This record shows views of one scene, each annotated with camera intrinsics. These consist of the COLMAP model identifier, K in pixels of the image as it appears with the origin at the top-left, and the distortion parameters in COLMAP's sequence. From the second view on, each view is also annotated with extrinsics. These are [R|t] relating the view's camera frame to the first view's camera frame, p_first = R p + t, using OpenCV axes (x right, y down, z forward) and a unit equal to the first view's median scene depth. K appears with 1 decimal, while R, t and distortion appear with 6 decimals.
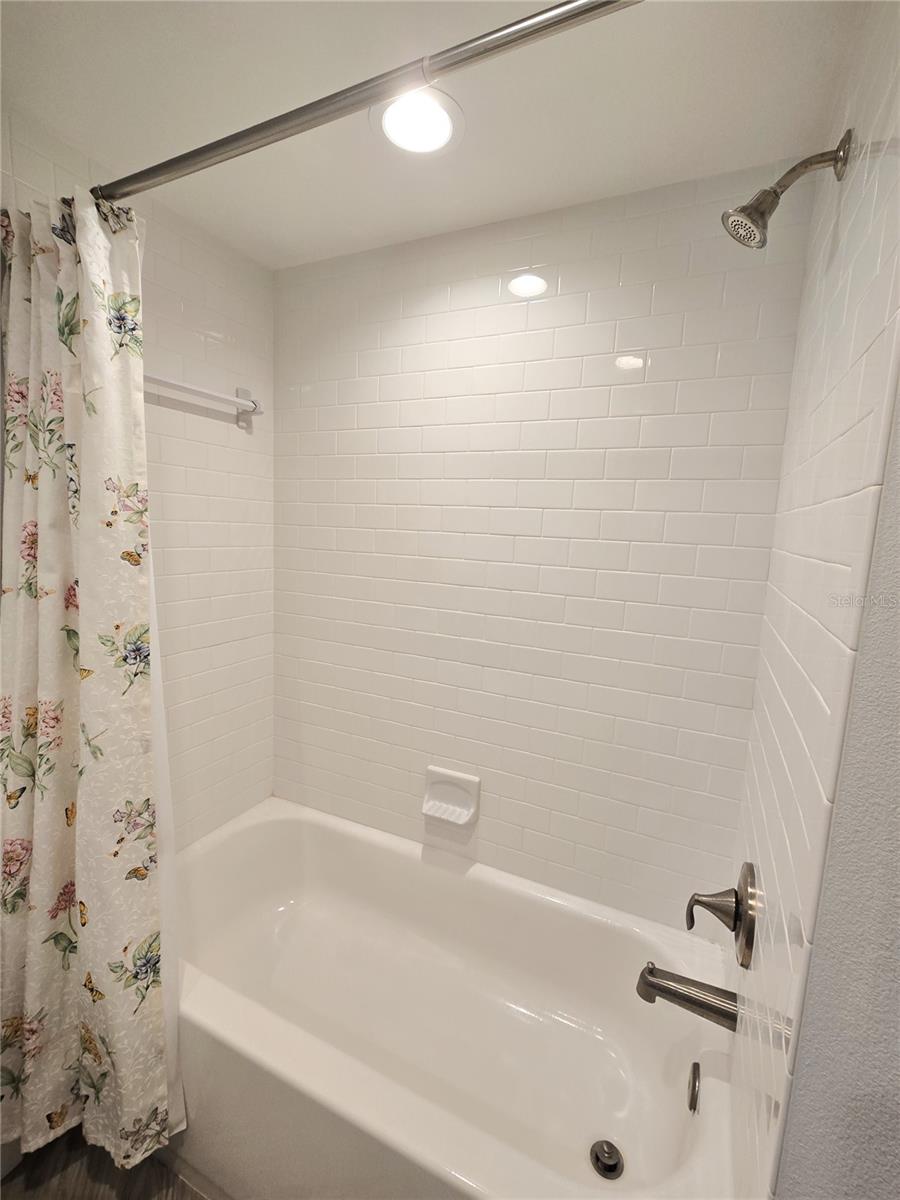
lens RADIAL K [[528.0, 0, 450.5], [0, 528.0, 599.8], [0, 0, 1]] dist [0.002133, 0.000014]
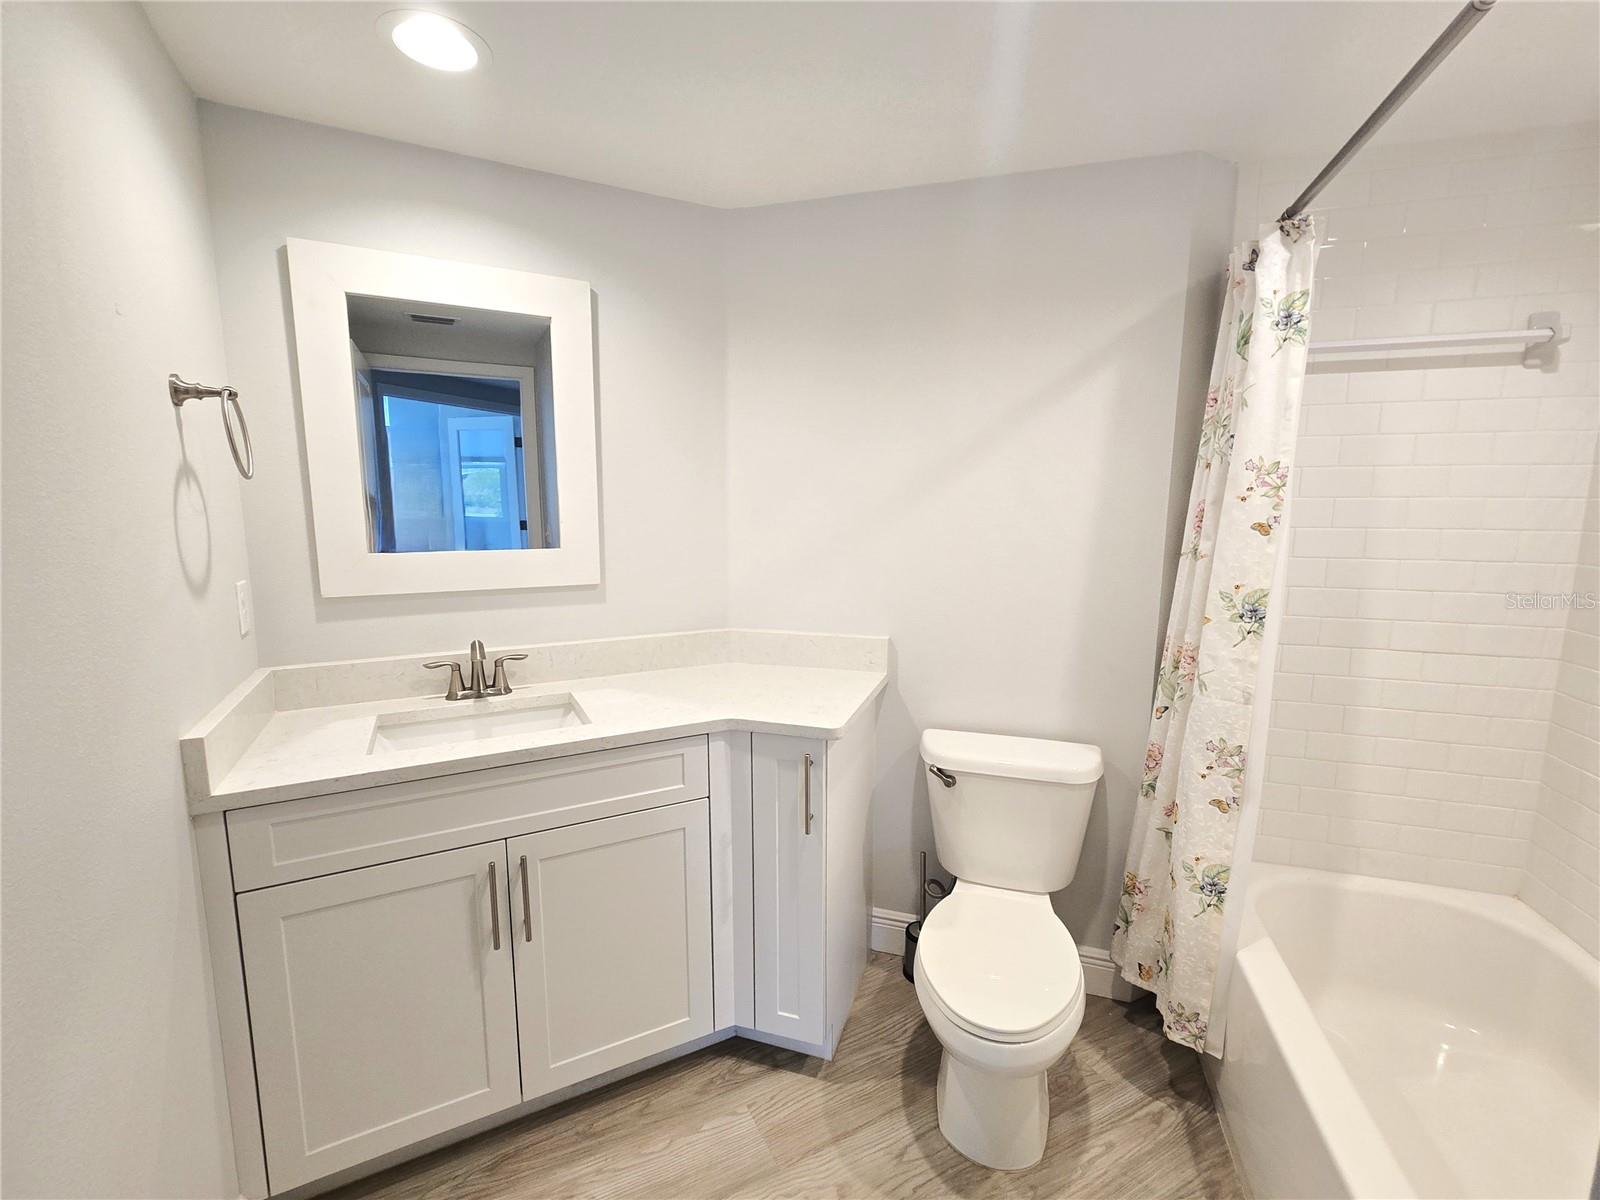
lens RADIAL K [[703.3, 0, 800.1], [0, 703.3, 598.5], [0, 0, 1]] dist [0.000191, -0.000126]
pose [[0.147169, 0.094955, -0.984543, 0.740972], [-0.130466, 0.988548, 0.075839, 0.083045], [0.980469, 0.117288, 0.157872, -0.183061]]
